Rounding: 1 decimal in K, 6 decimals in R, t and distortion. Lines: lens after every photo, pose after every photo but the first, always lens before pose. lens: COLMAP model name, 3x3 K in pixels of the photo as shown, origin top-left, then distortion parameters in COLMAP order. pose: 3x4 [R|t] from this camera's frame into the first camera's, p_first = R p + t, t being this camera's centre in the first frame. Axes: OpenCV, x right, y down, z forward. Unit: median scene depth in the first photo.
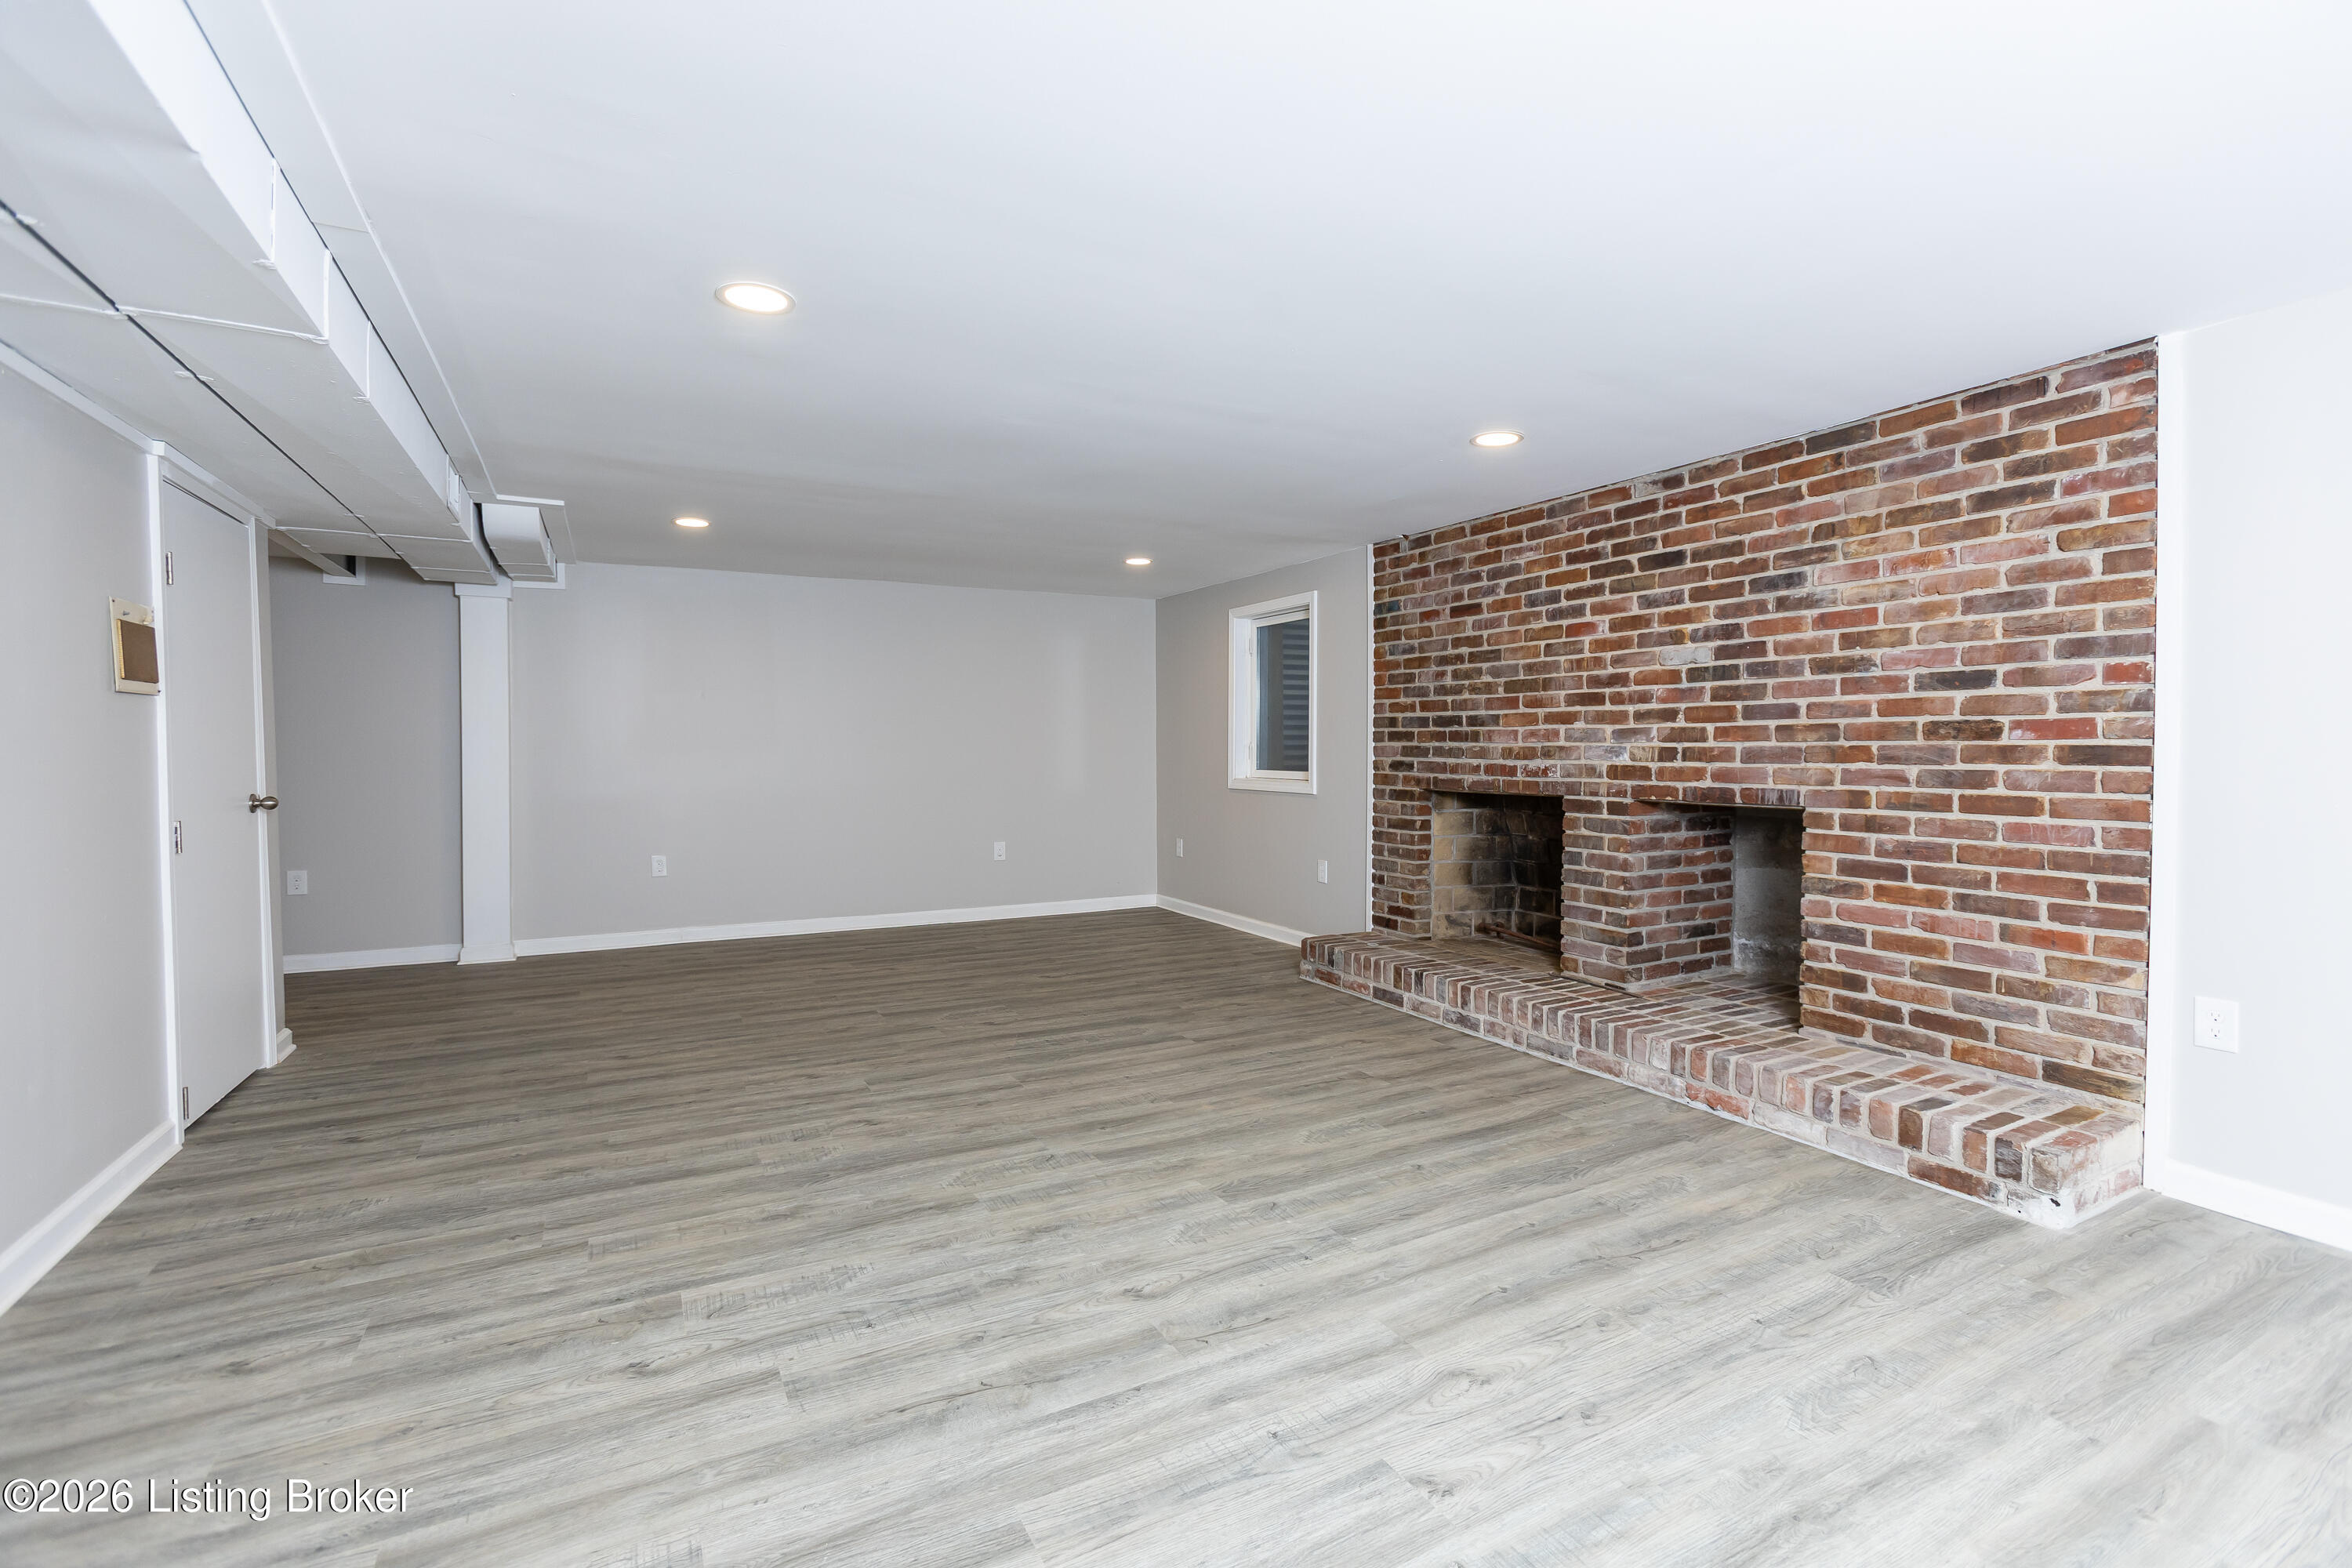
lens RADIAL K [[1053.3, 0, 1186.2], [0, 1053.3, 770.6], [0, 0, 1]] dist [-0.003056, 0.002350]
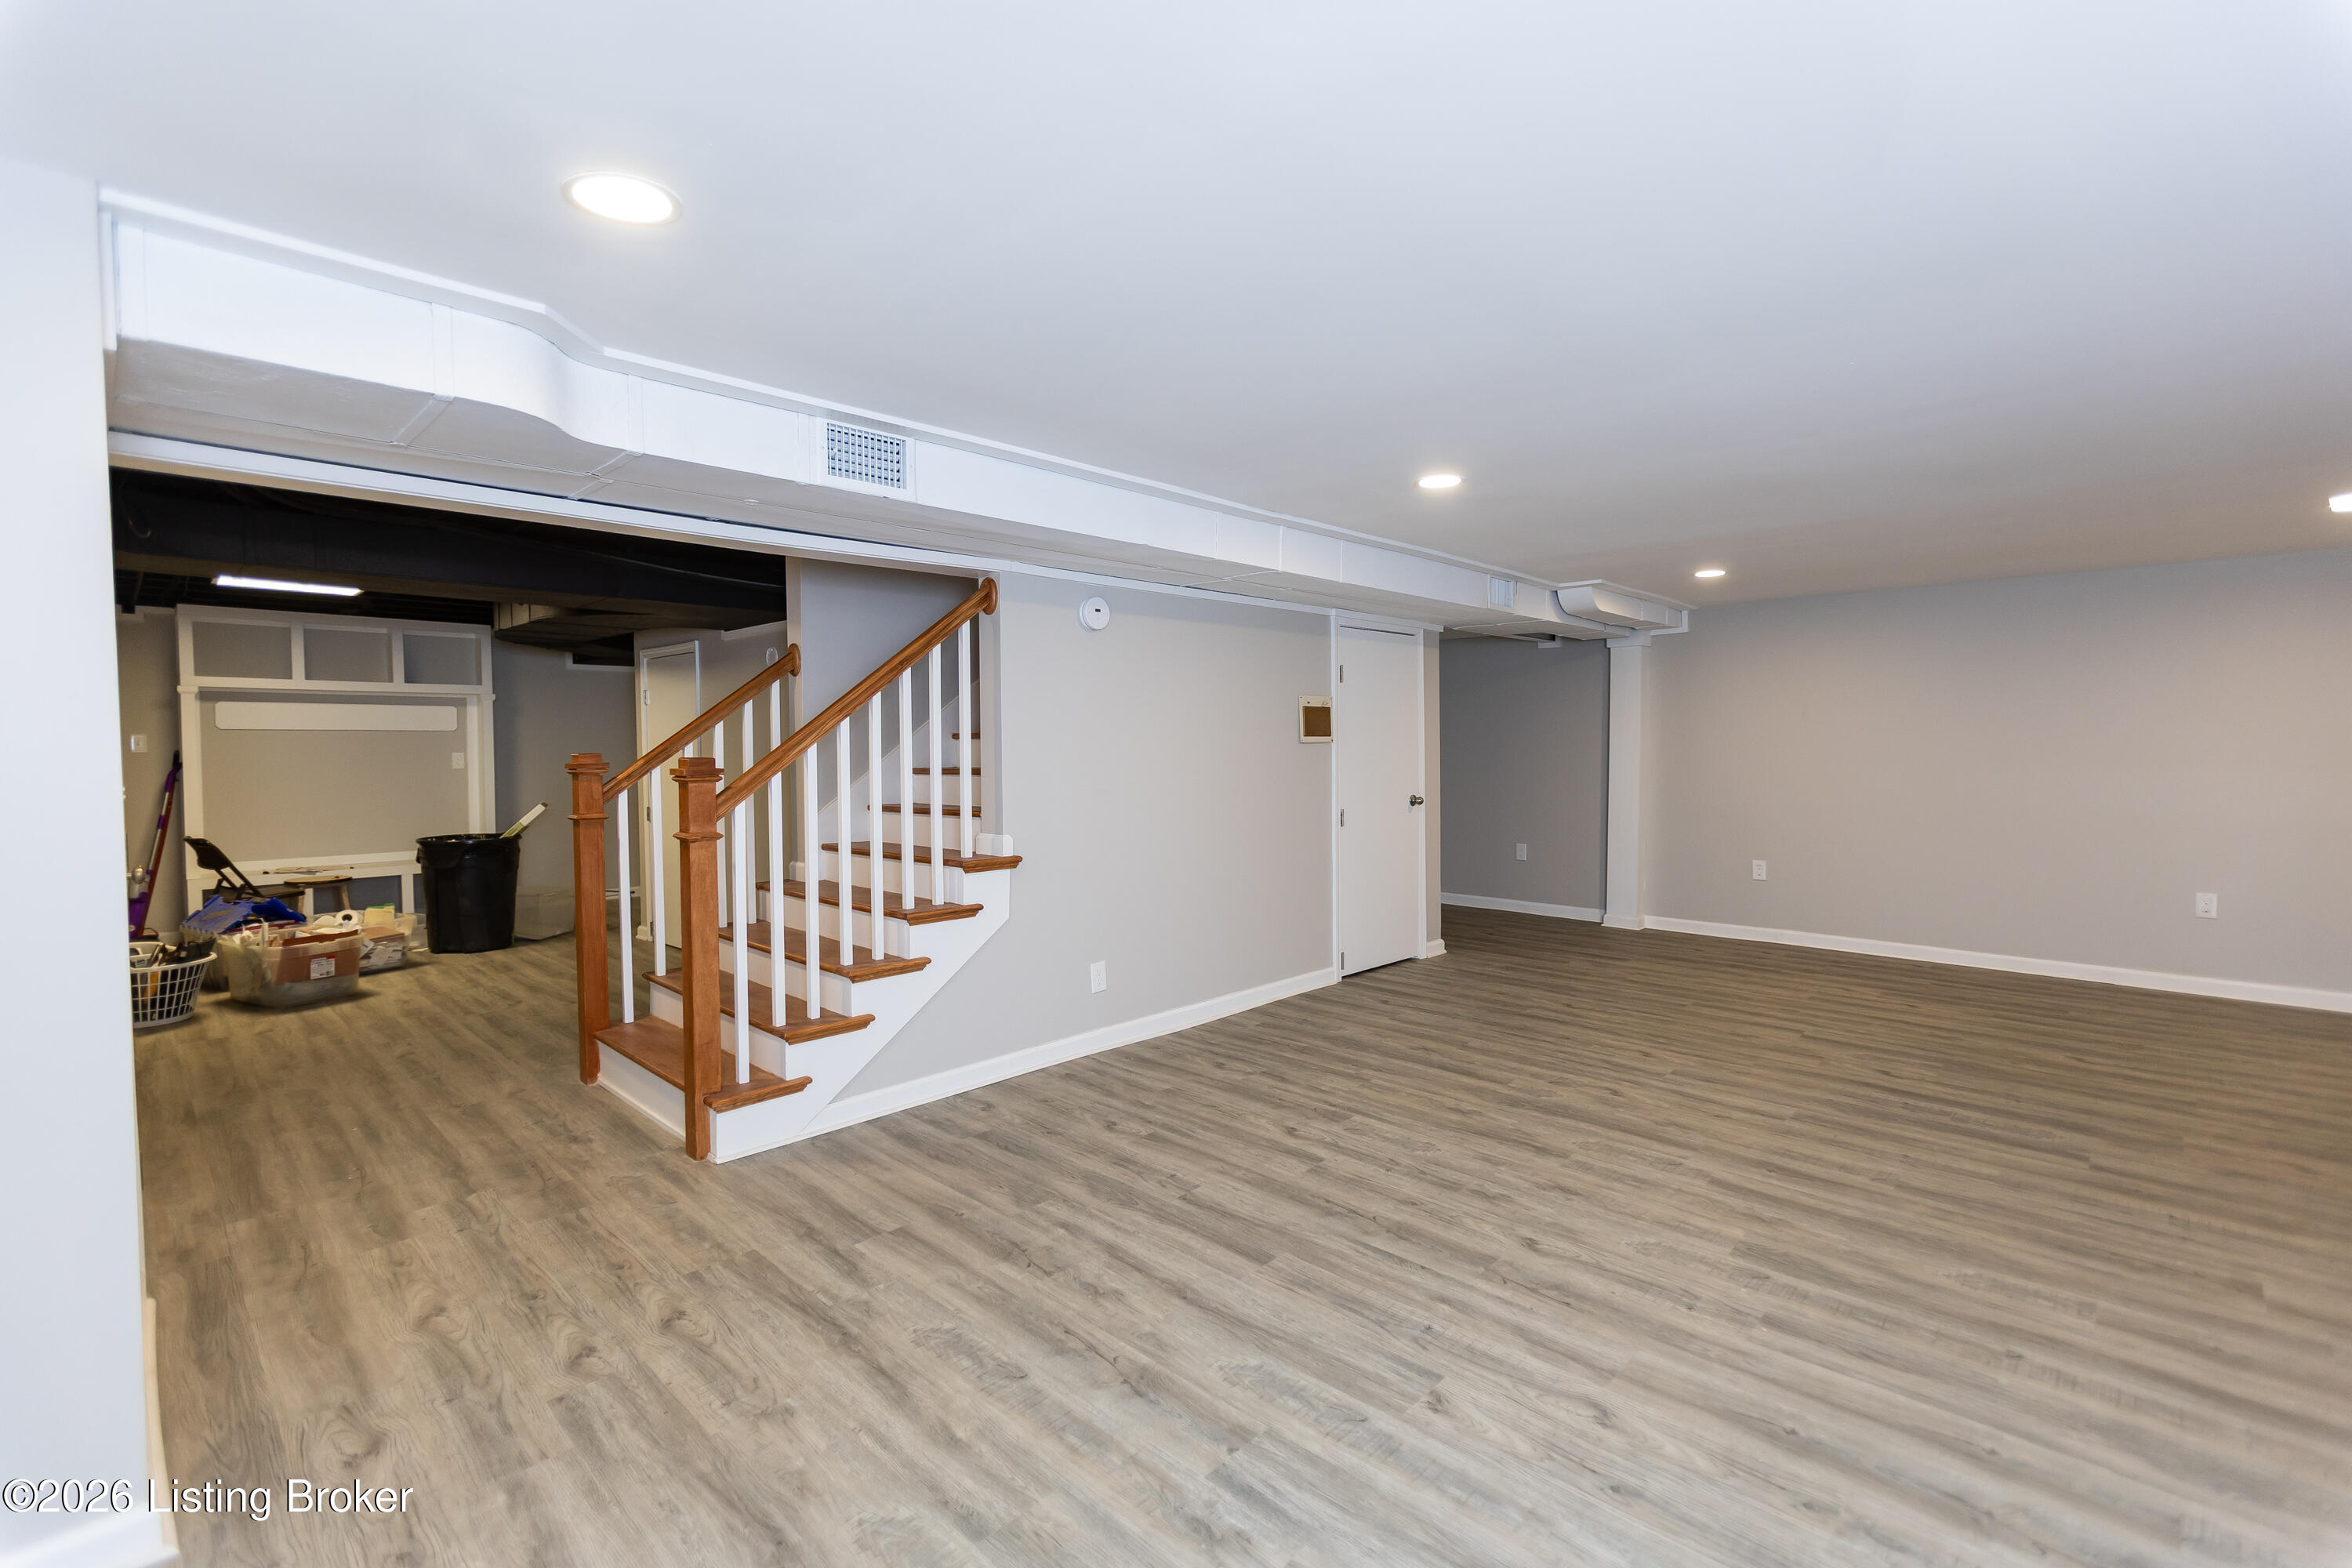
lens RADIAL K [[1053.3, 0, 1183.7], [0, 1053.3, 782.5], [0, 0, 1]] dist [-0.003056, 0.002350]
pose [[0.290188, 0.033627, -0.956379, 0.787366], [-0.012805, 0.999429, 0.031255, -0.057874], [0.956884, 0.003176, 0.290453, 0.203389]]
